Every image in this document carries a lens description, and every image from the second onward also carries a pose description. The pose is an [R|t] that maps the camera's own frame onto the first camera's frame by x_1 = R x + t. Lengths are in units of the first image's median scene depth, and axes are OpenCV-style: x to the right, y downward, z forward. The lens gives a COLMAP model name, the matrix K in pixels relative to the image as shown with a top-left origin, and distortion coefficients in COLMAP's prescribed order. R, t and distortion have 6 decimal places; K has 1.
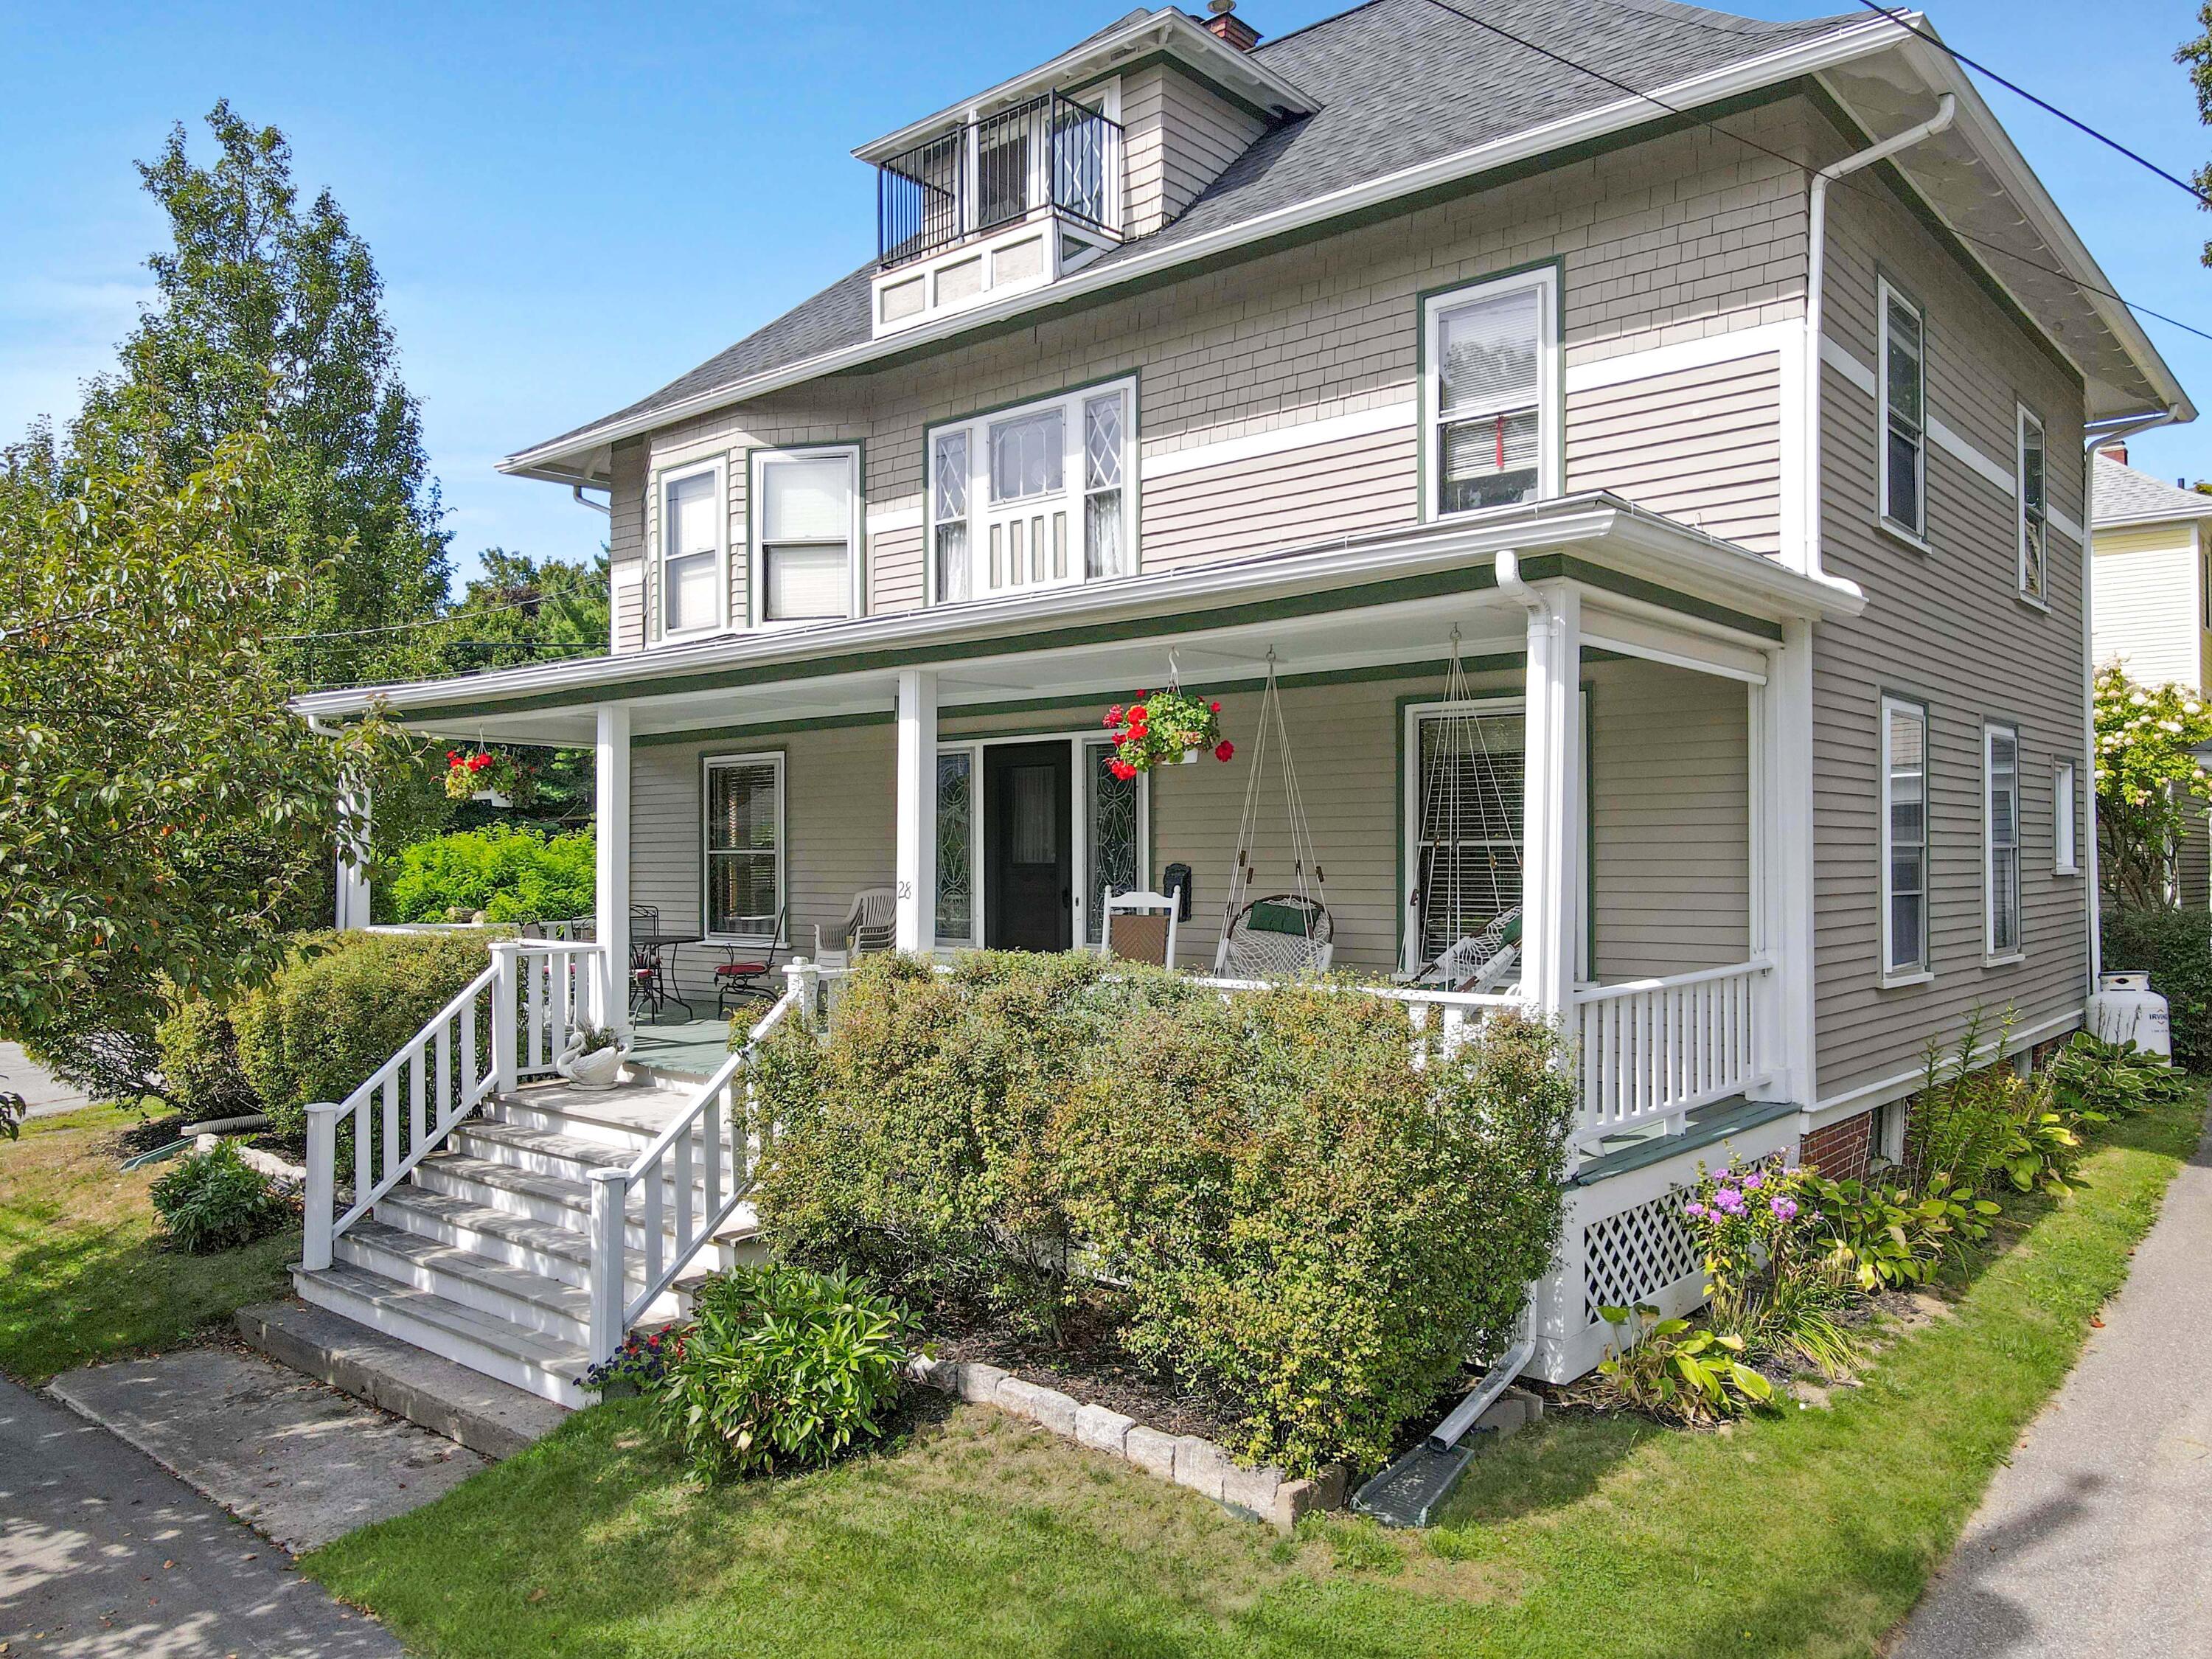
lens RADIAL K [[1629.5, 0, 1101.6], [0, 1629.5, 841.8], [0, 0, 1]] dist [-0.051356, 0.102531]
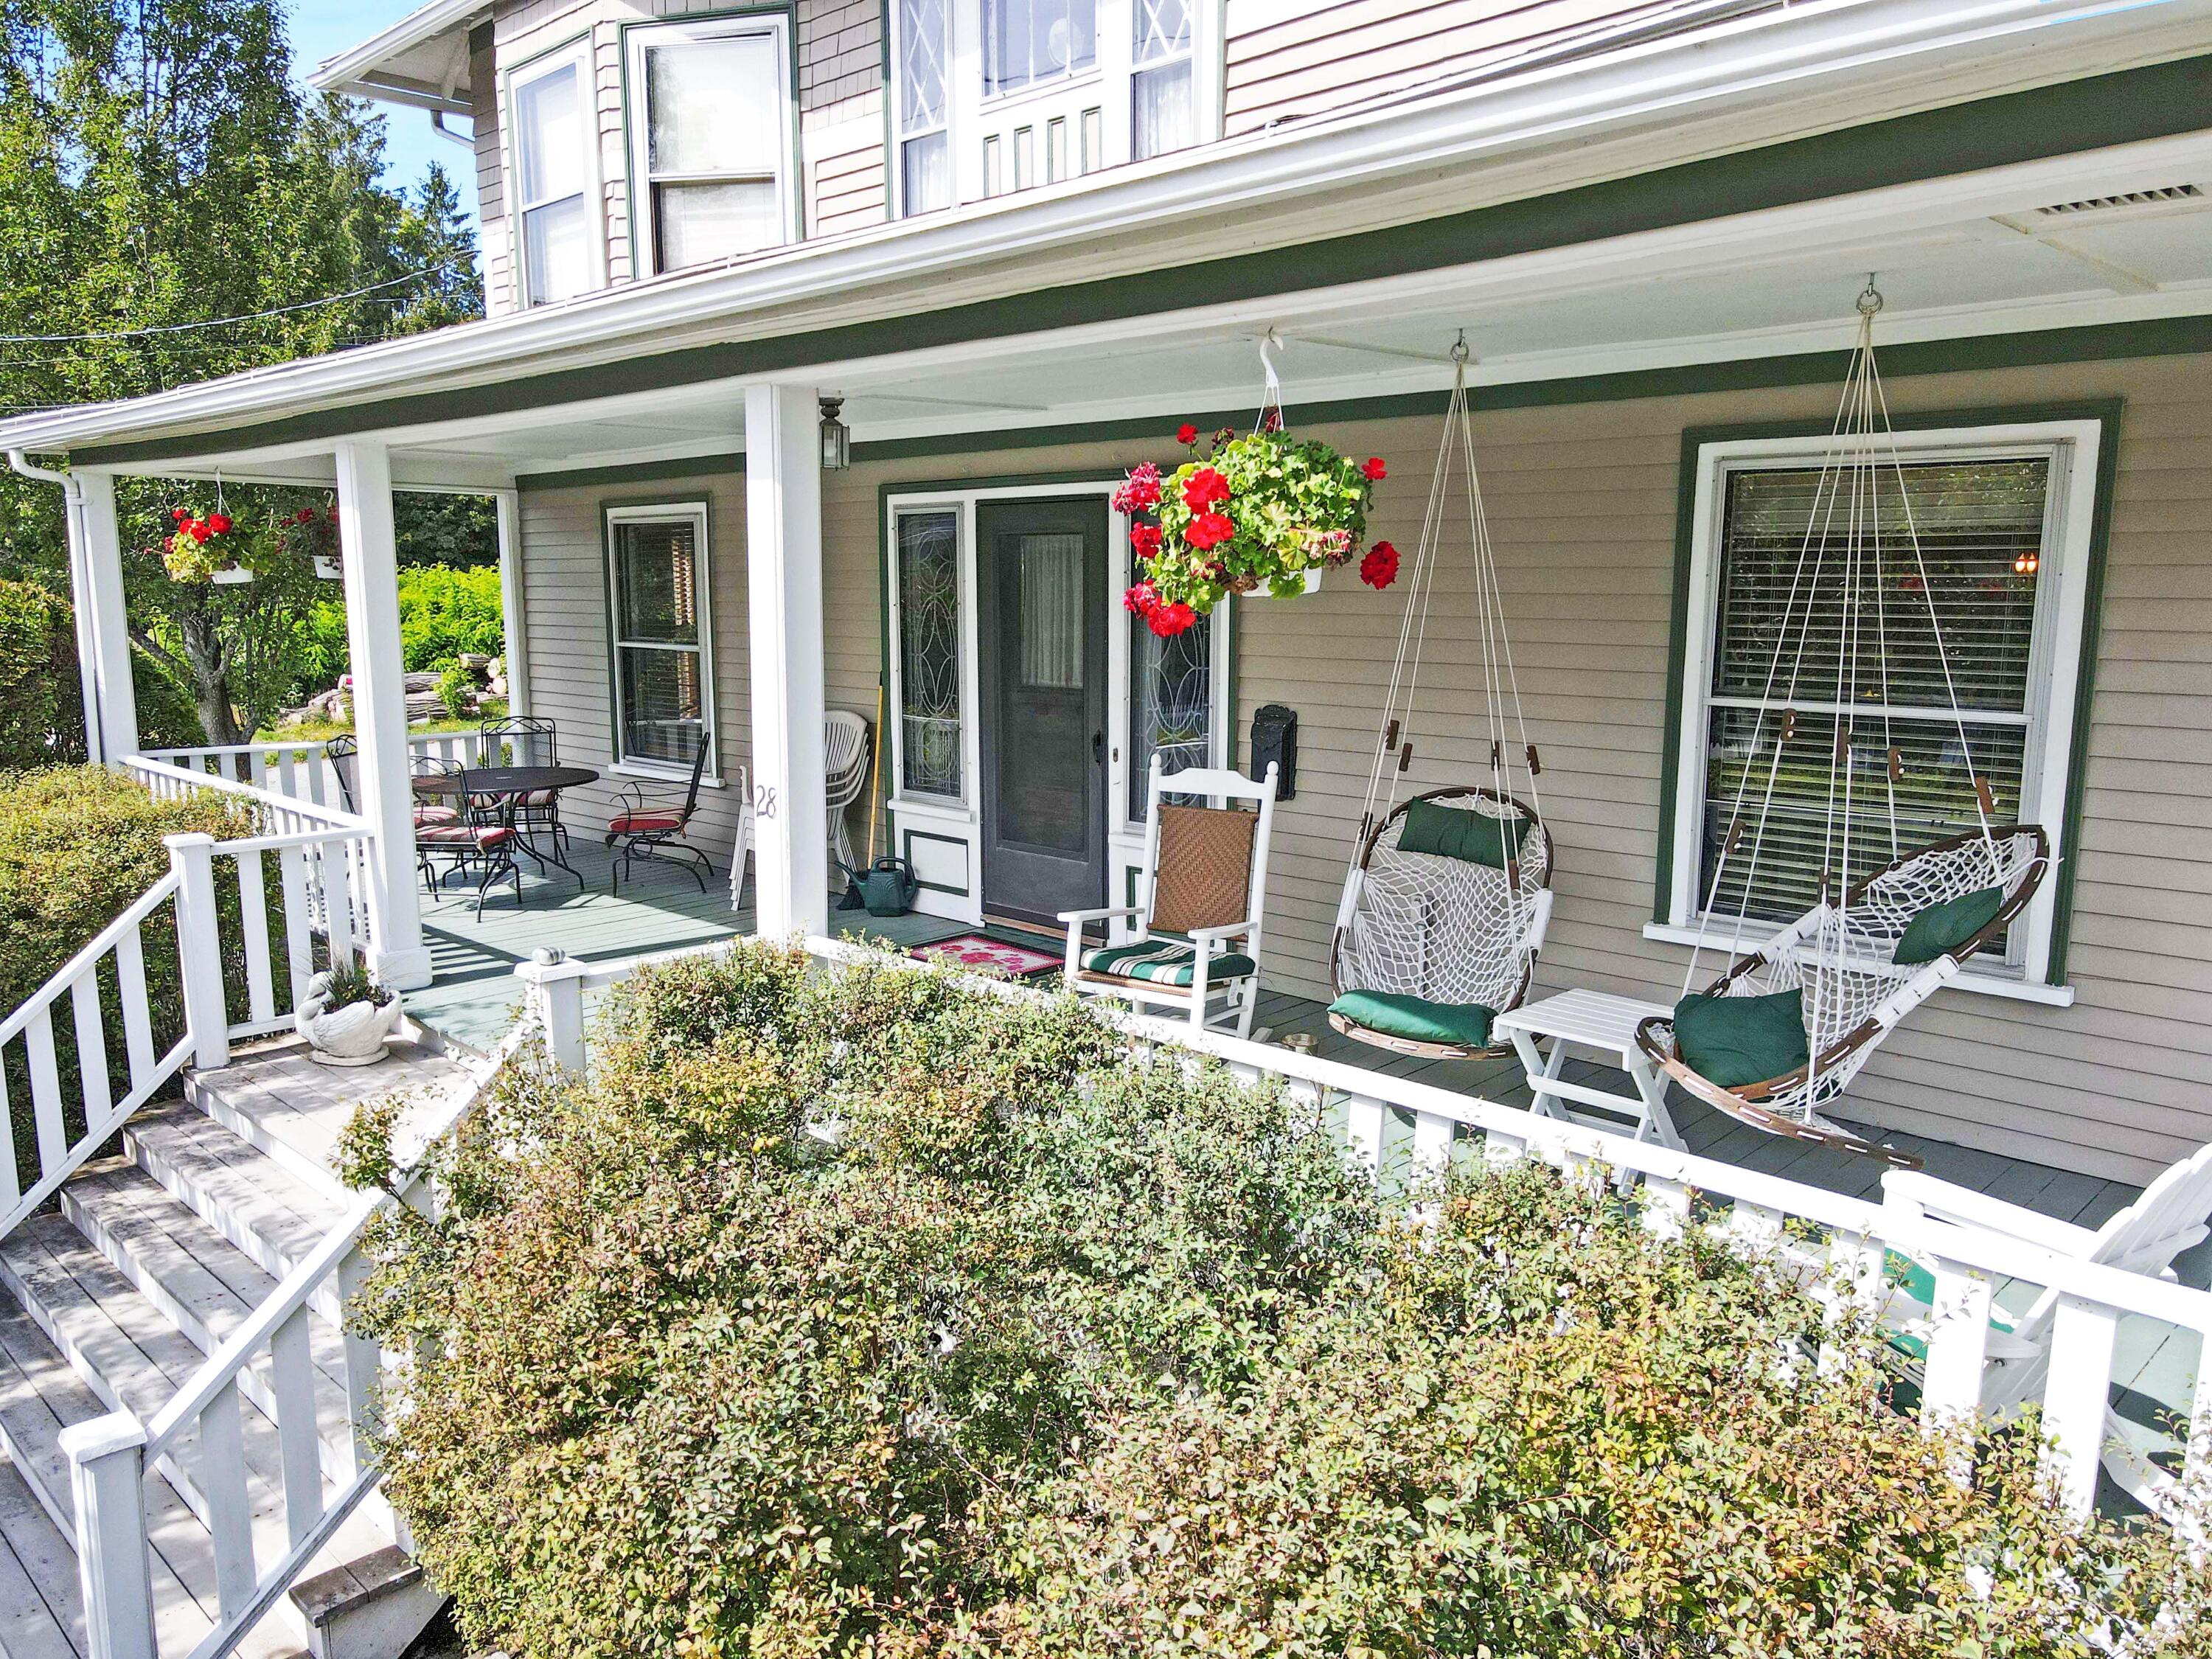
lens RADIAL K [[1629.5, 0, 1101.6], [0, 1629.5, 841.8], [0, 0, 1]] dist [-0.051356, 0.102531]
pose [[0.997996, 0.012929, -0.061950, 0.019706], [-0.001960, 0.984752, 0.173954, -0.041620], [0.063254, -0.173484, 0.982803, 0.384519]]
